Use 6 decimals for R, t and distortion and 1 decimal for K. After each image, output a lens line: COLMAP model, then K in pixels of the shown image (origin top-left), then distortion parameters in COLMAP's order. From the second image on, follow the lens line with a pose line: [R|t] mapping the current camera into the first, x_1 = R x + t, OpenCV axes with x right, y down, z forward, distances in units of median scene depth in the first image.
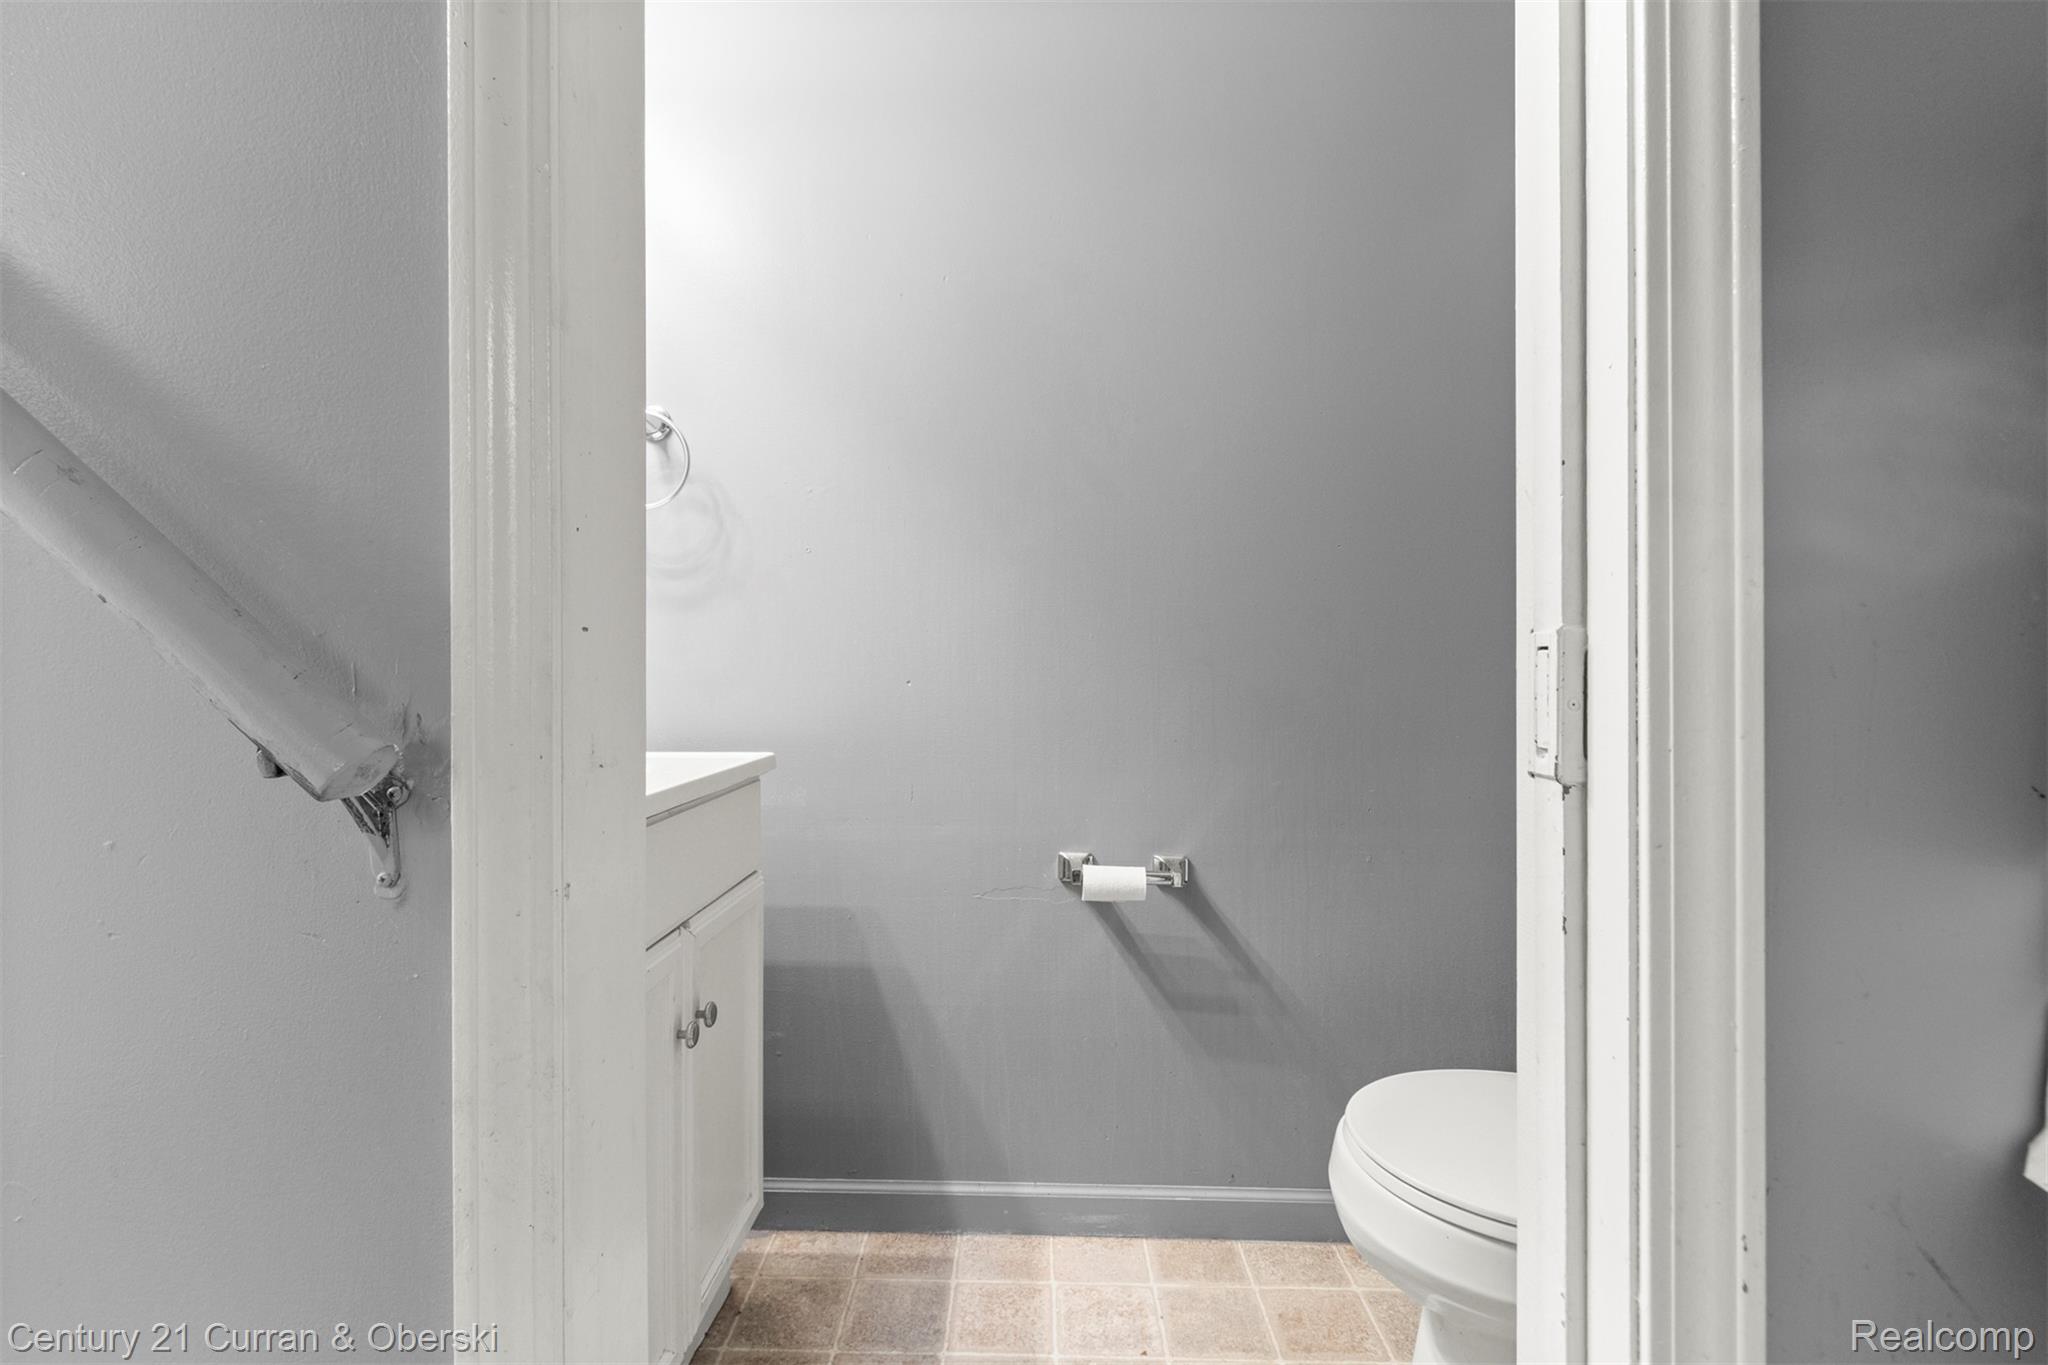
lens RADIAL K [[947.1, 0, 1005.5], [0, 947.1, 677.5], [0, 0, 1]] dist [0.010386, -0.005429]
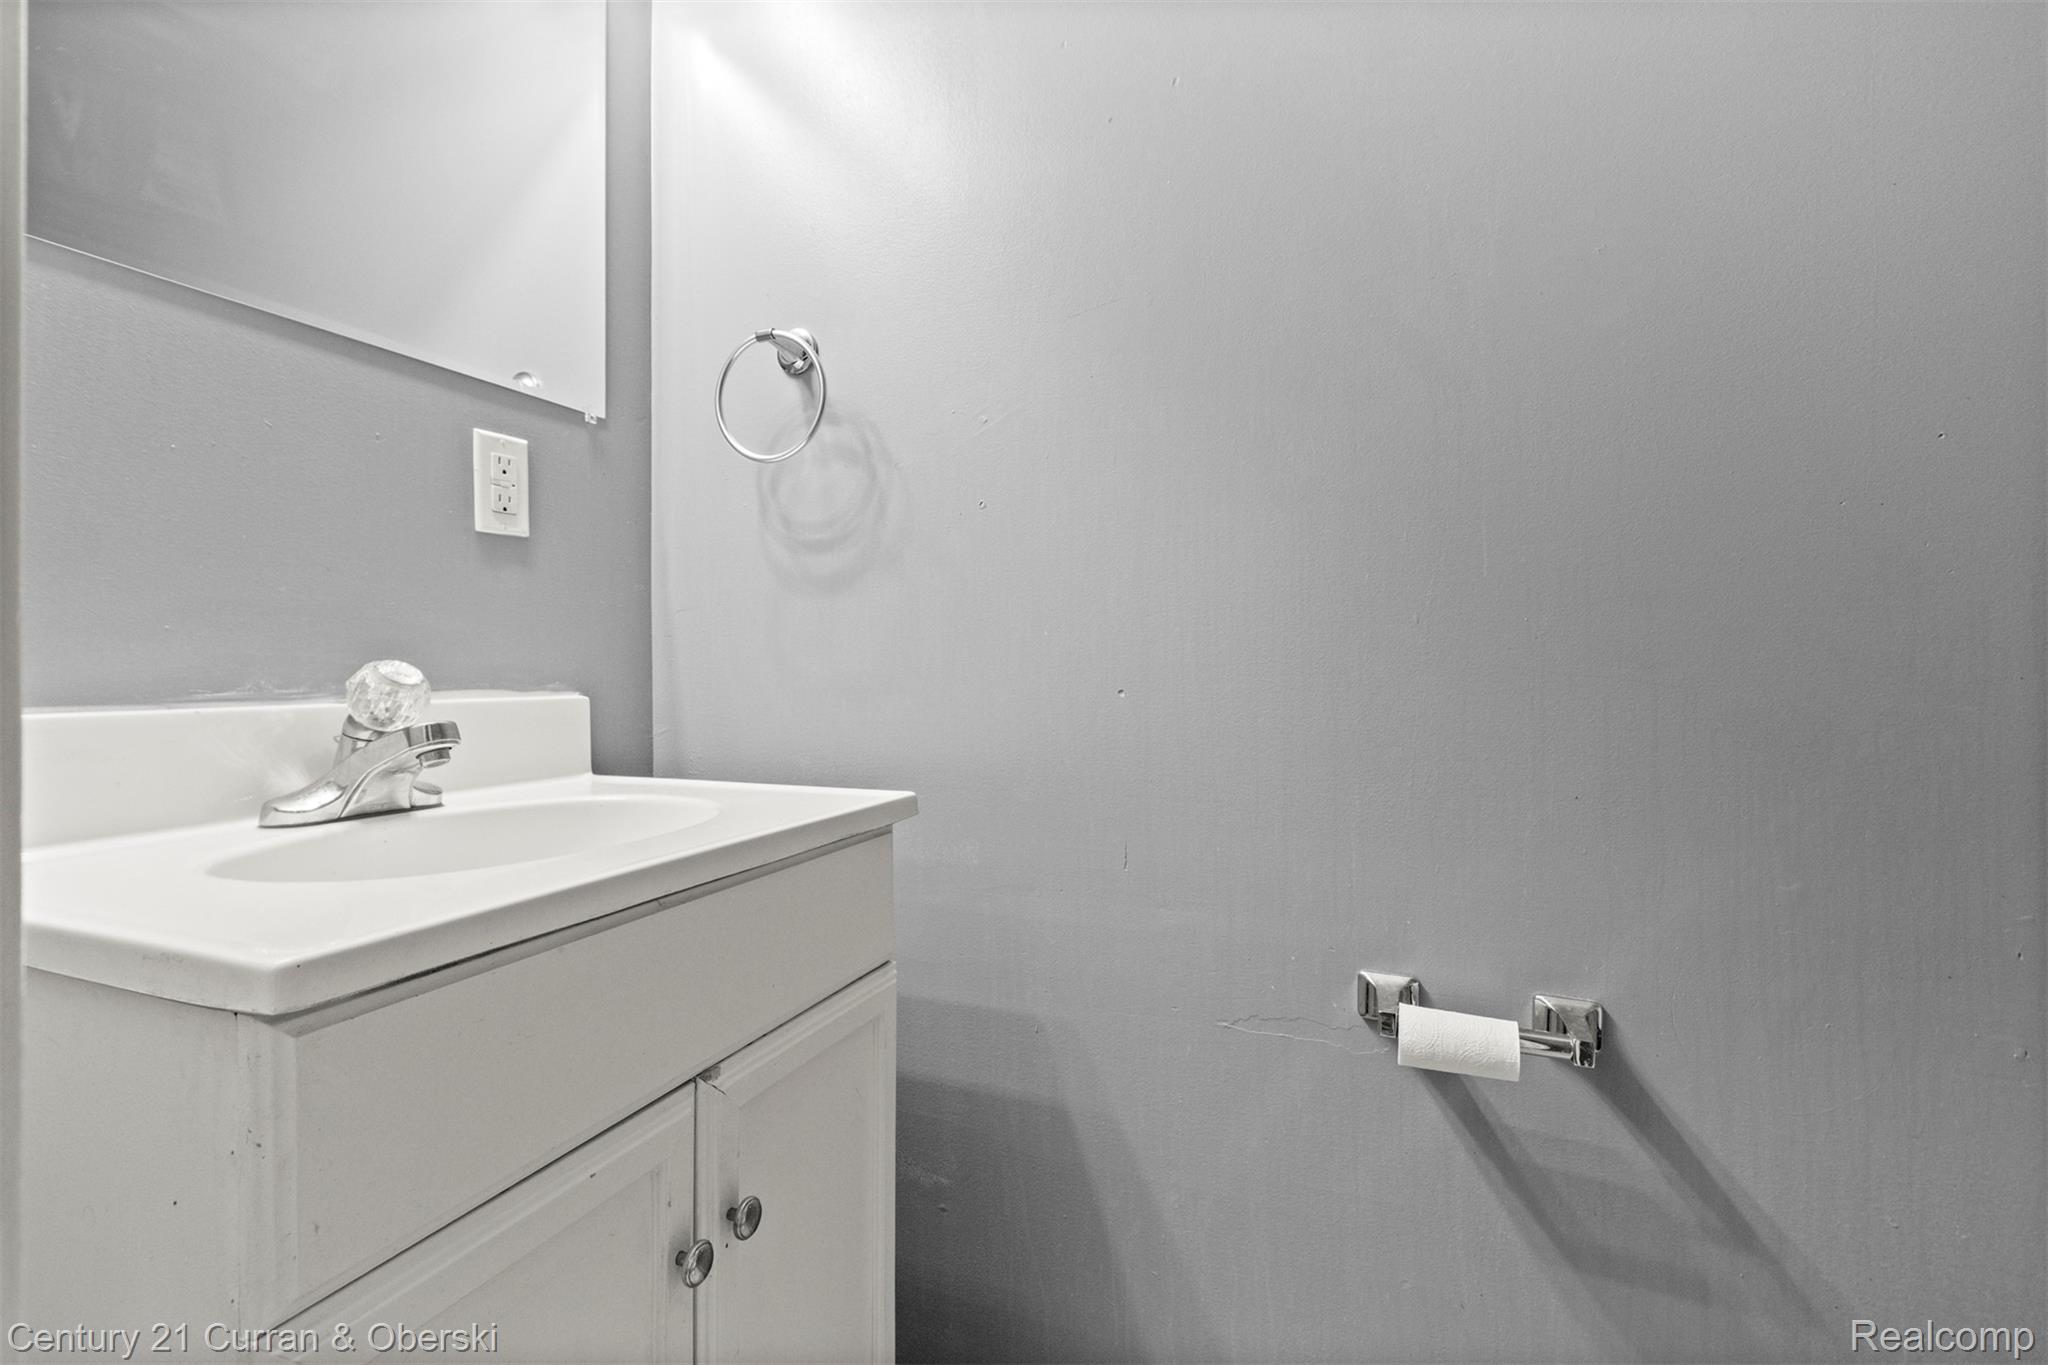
lens RADIAL K [[947.1, 0, 1005.5], [0, 947.1, 677.5], [0, 0, 1]] dist [0.010386, -0.005429]
pose [[0.945114, 0.002511, -0.326732, 0.040740], [-0.005412, 0.999954, -0.007971, 0.001000], [0.326696, 0.009302, 0.945084, 0.345917]]
